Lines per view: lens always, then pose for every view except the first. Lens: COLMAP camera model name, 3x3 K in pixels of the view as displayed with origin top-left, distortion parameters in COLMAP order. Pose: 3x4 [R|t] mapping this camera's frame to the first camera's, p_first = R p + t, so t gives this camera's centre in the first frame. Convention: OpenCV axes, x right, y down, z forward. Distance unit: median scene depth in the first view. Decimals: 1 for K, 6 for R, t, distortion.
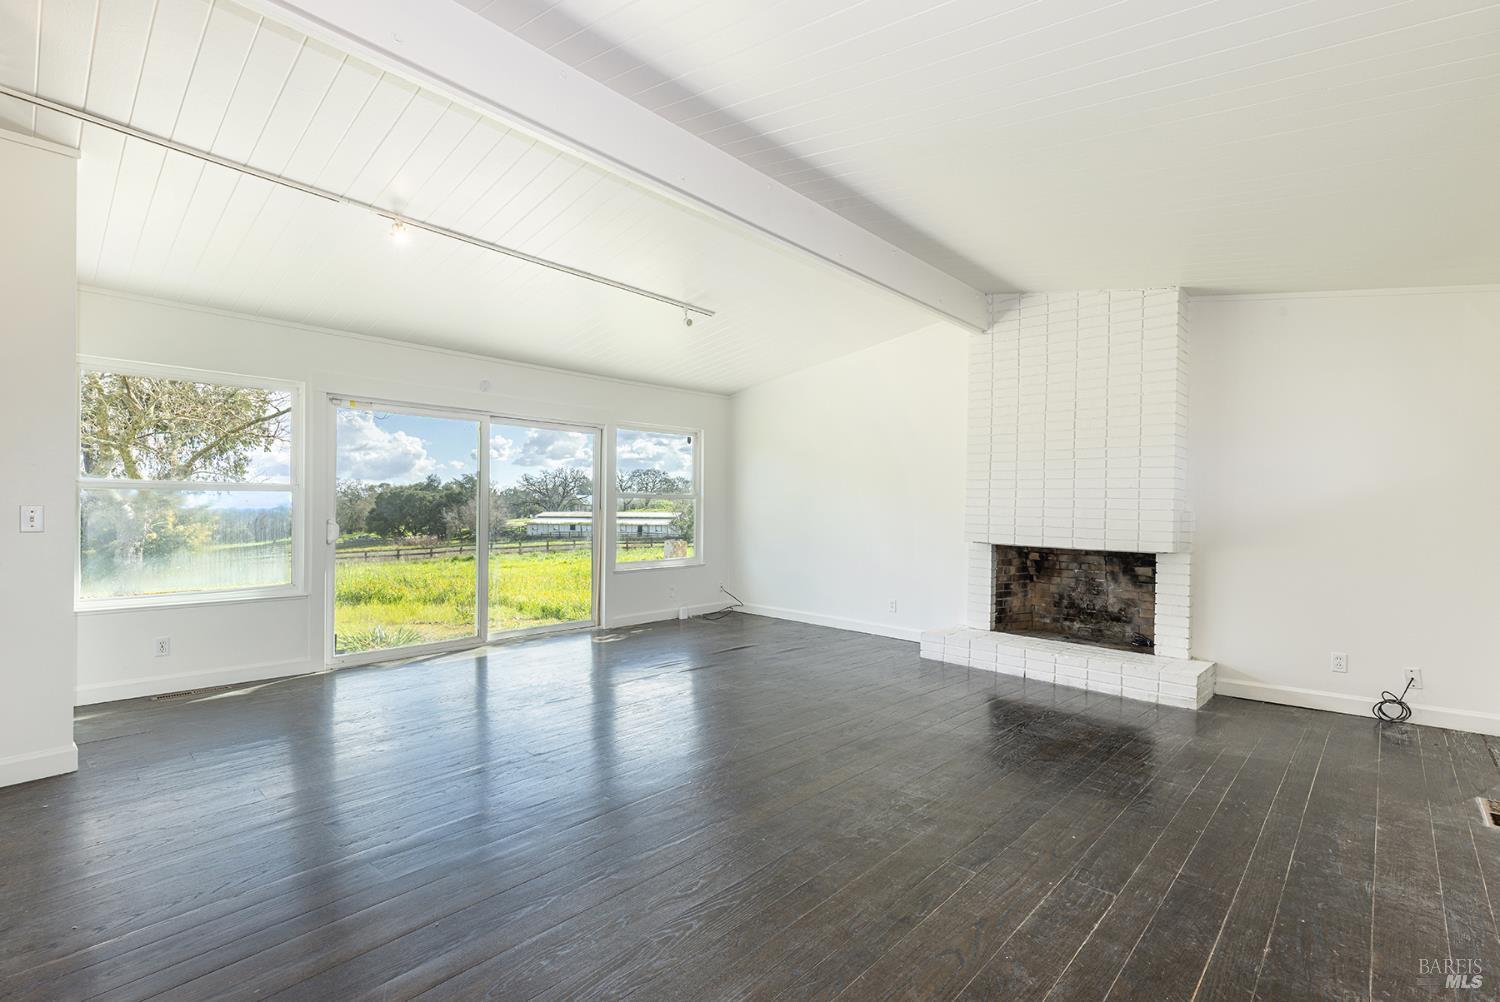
lens RADIAL K [[677.1, 0, 760.1], [0, 677.1, 509.3], [0, 0, 1]] dist [0.005904, 0.001290]
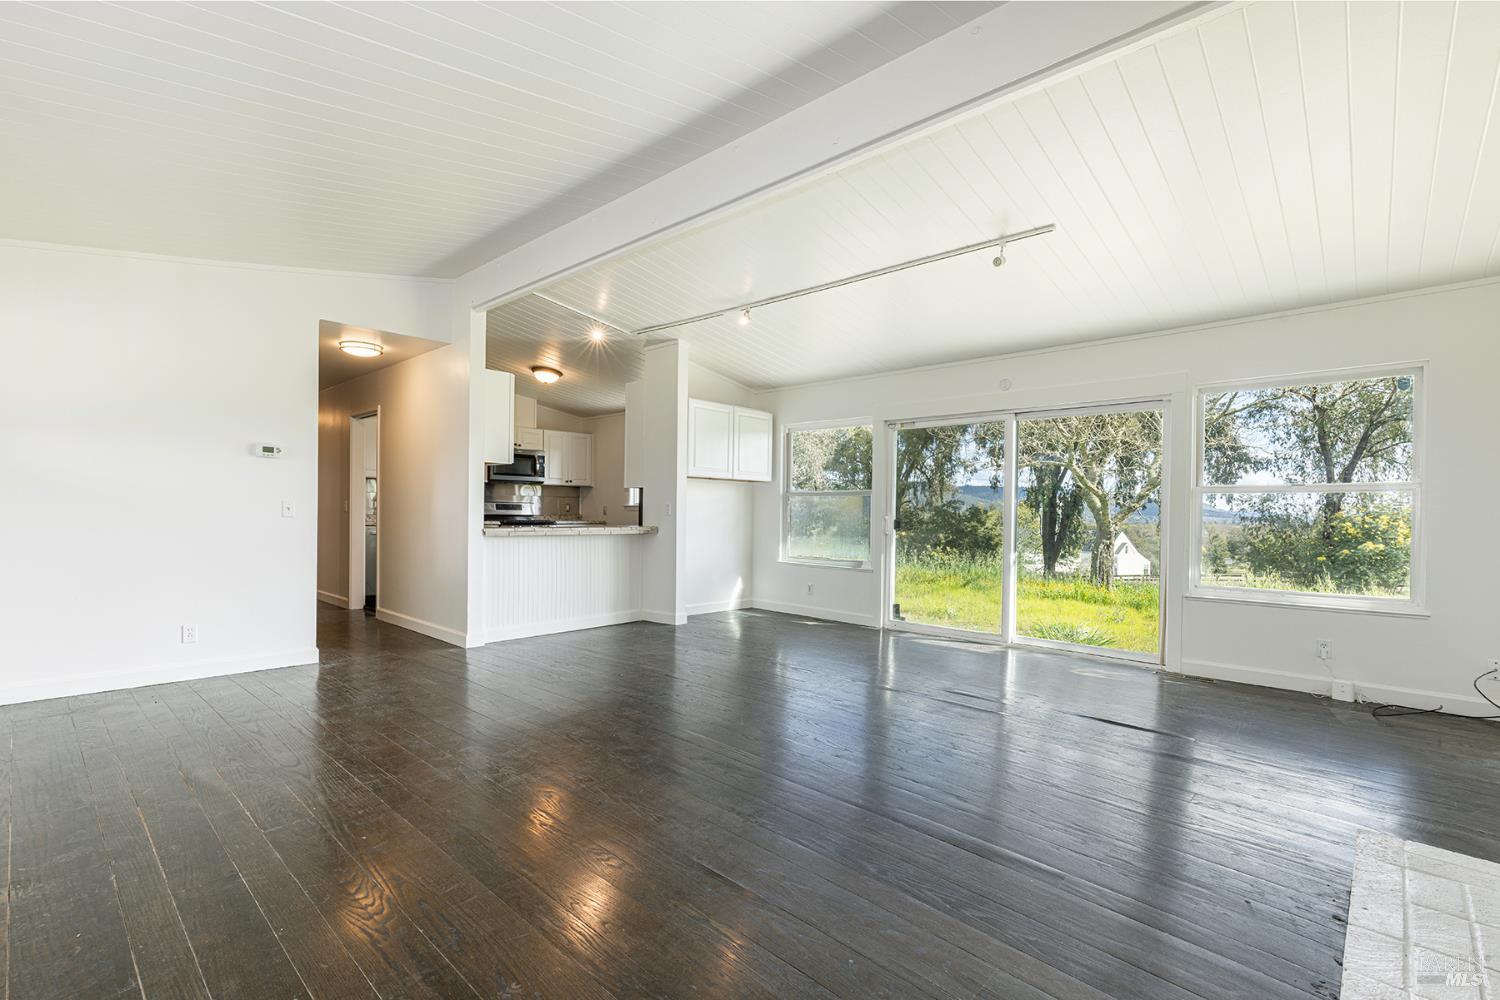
lens RADIAL K [[677.1, 0, 760.1], [0, 677.1, 508.3], [0, 0, 1]] dist [0.005904, 0.001290]
pose [[0.000710, -0.008617, -0.999963, 0.810227], [-0.011393, 0.999898, -0.008625, 0.018456], [0.999935, 0.011399, 0.000612, 0.891067]]
